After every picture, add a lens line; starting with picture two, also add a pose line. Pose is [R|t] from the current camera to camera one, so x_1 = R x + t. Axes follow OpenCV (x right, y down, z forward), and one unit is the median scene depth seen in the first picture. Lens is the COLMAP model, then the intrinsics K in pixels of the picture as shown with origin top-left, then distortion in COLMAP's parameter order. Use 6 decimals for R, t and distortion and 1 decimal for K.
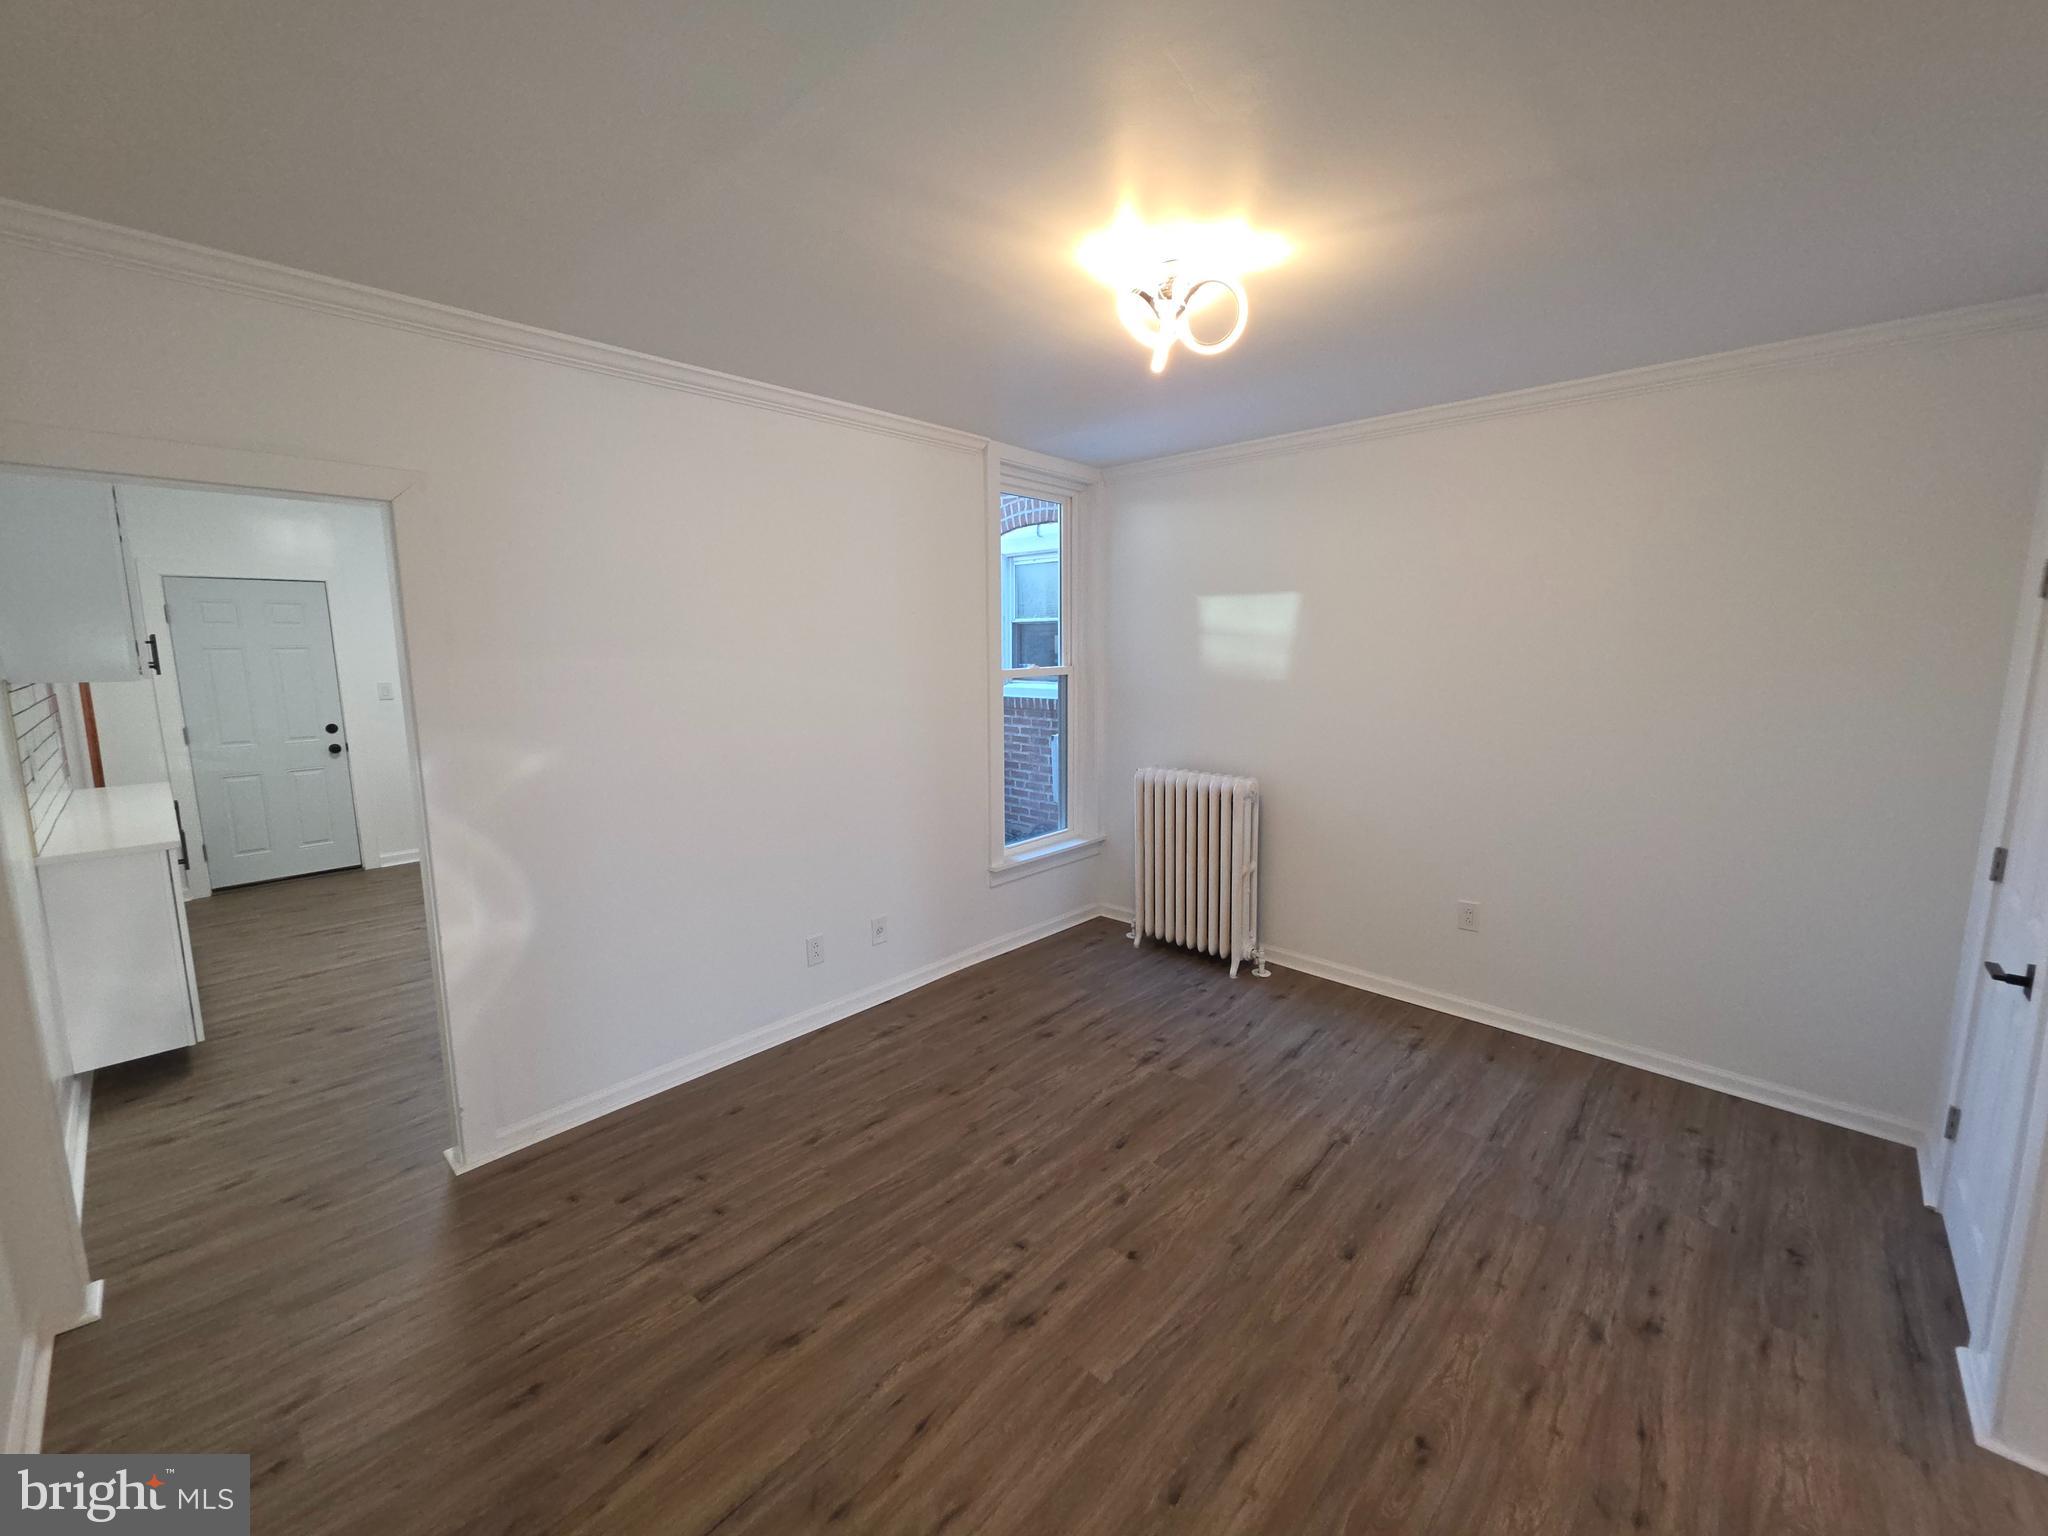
lens RADIAL K [[814.2, 0, 1026.5], [0, 814.2, 759.0], [0, 0, 1]] dist [0.004525, -0.001016]
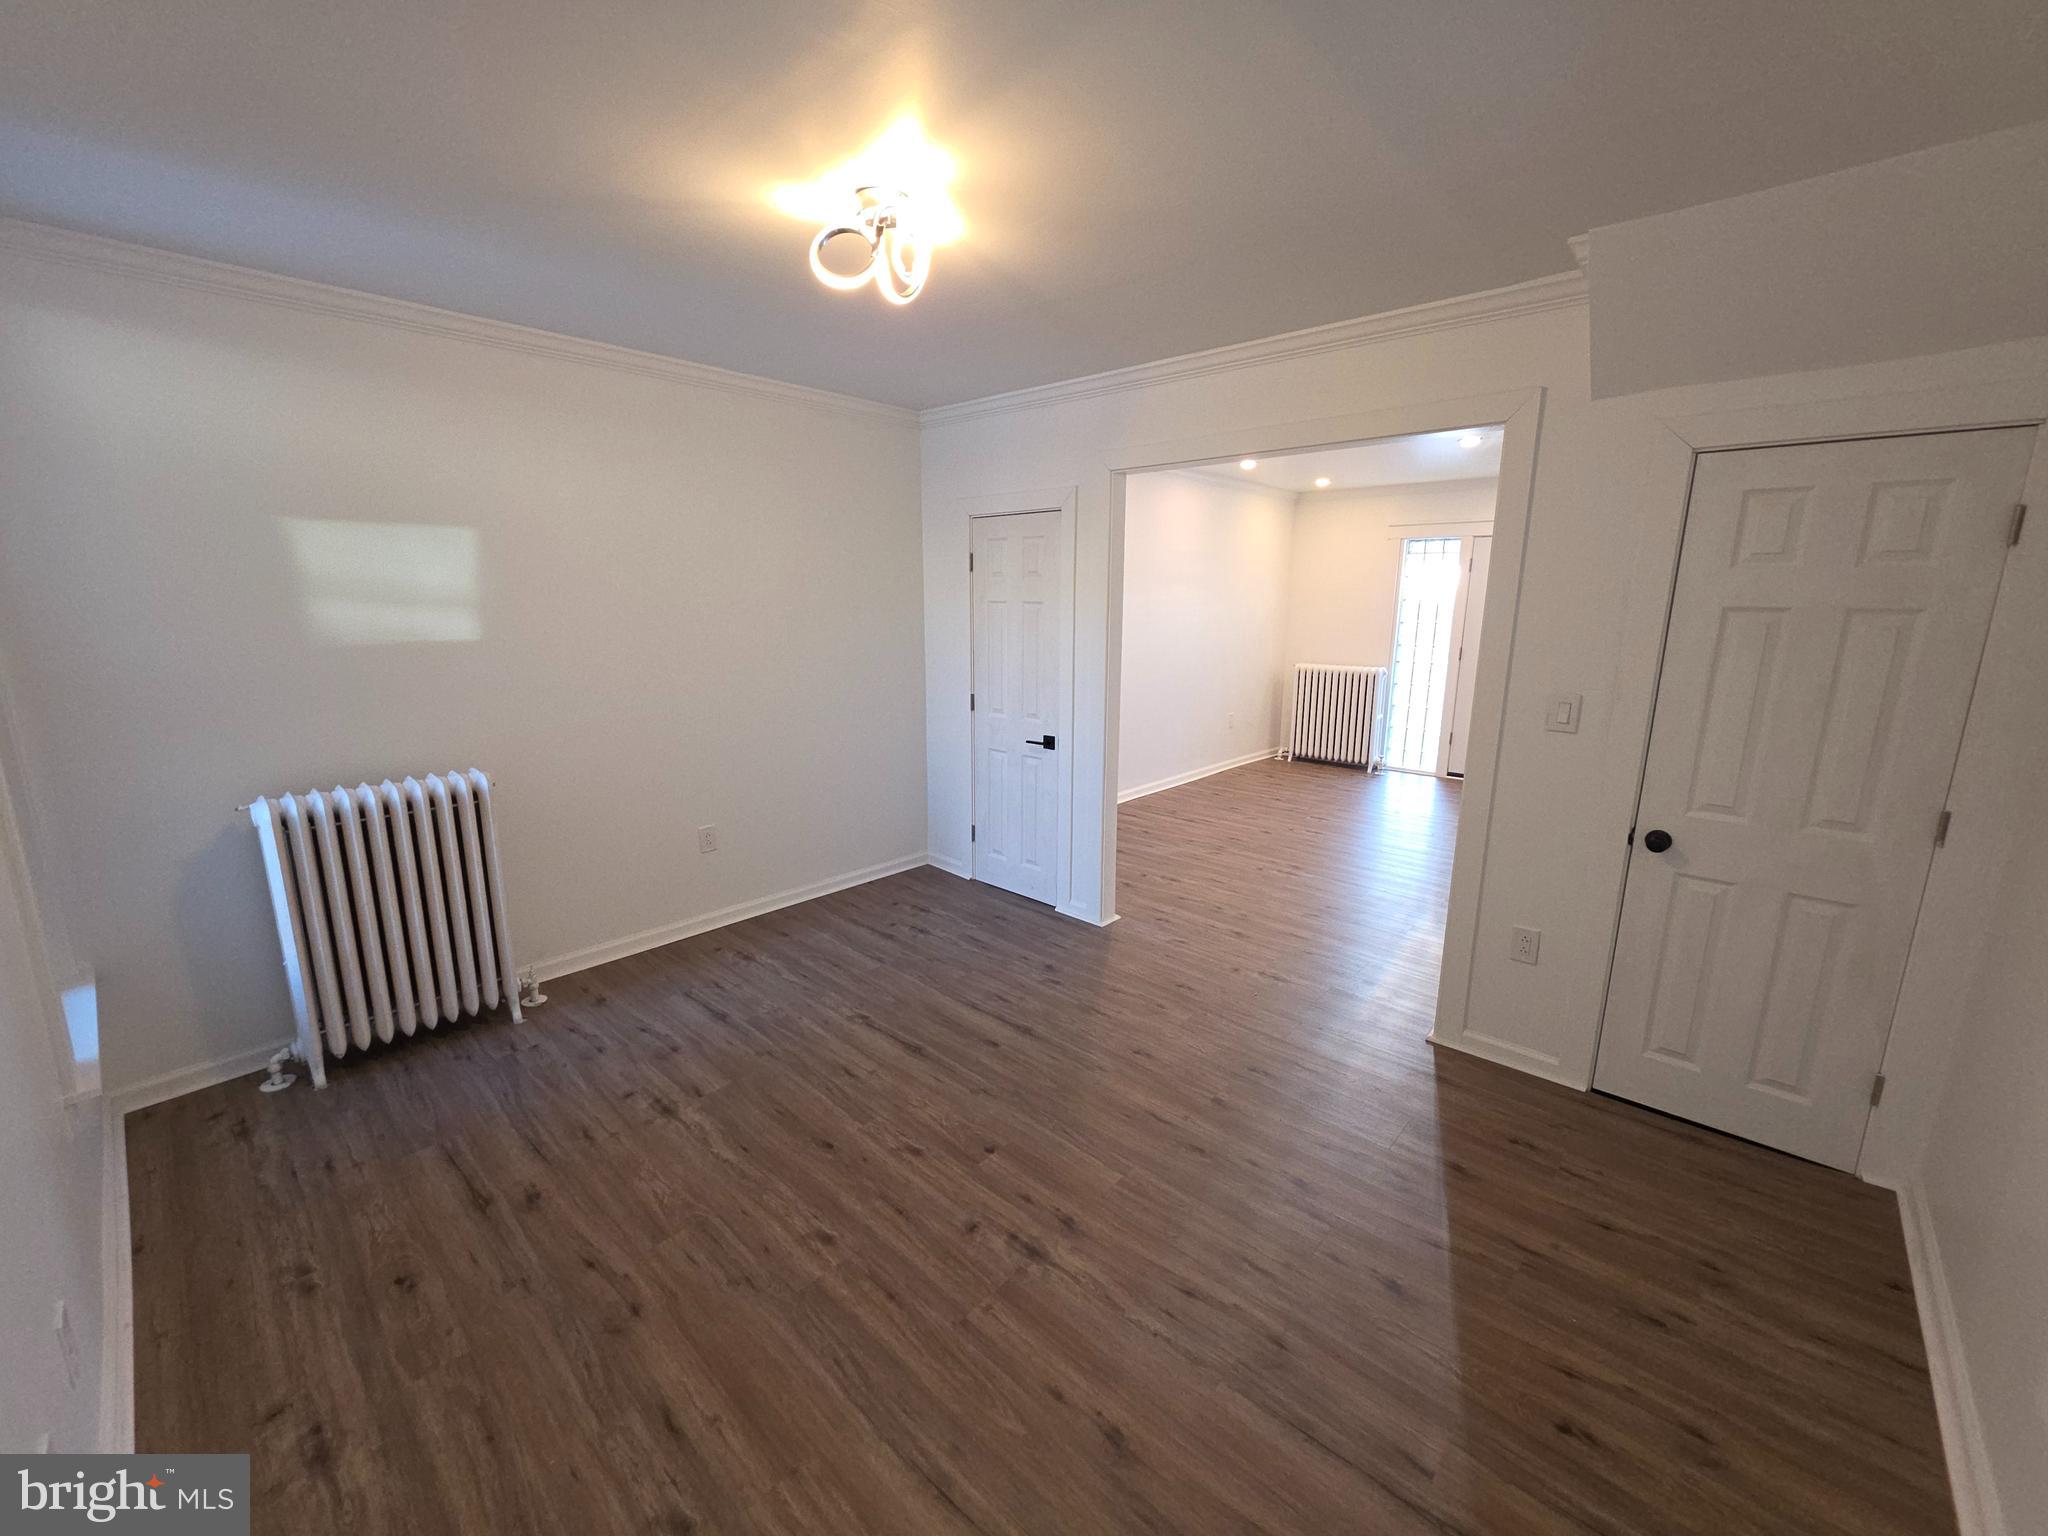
lens RADIAL K [[814.2, 0, 1018.5], [0, 814.2, 759.1], [0, 0, 1]] dist [0.004525, -0.001016]
pose [[-0.005629, -0.196705, 0.980447, -0.804154], [0.137926, 0.970938, 0.195589, -0.109496], [-0.990427, 0.136330, 0.021666, 0.820858]]
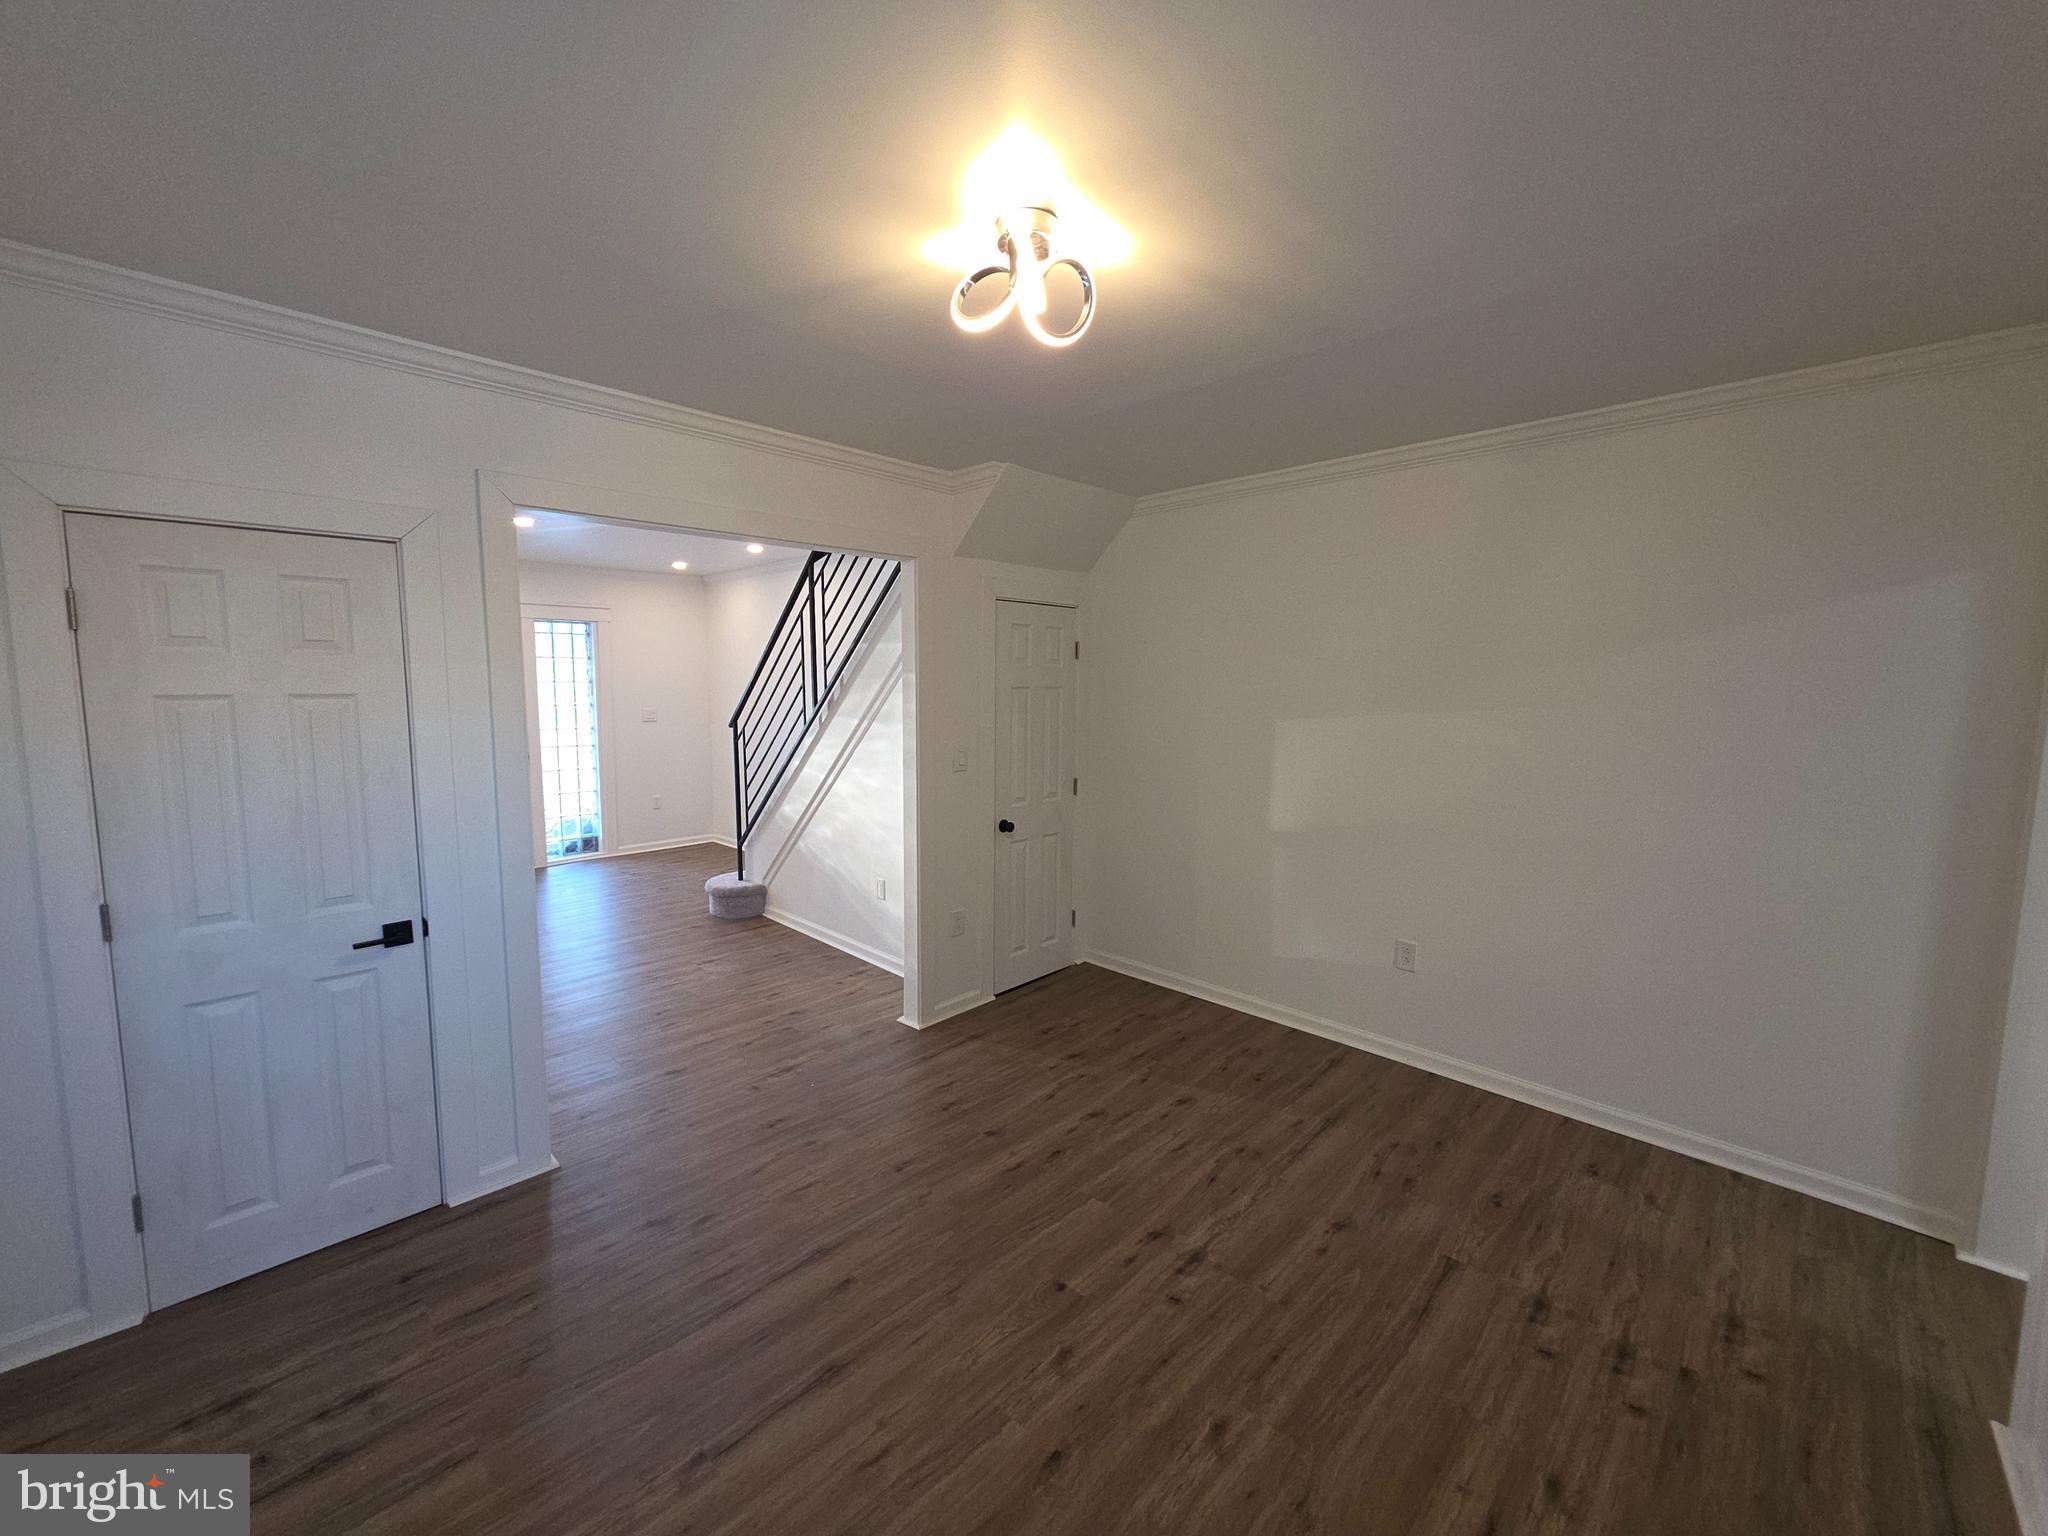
lens RADIAL K [[814.2, 0, 1024.0], [0, 814.2, 760.1], [0, 0, 1]] dist [0.004525, -0.001016]
pose [[-0.999694, -0.003778, 0.024433, 0.144830], [0.002182, 0.970915, 0.239416, -0.247052], [-0.024627, 0.239396, -0.970610, 1.725595]]
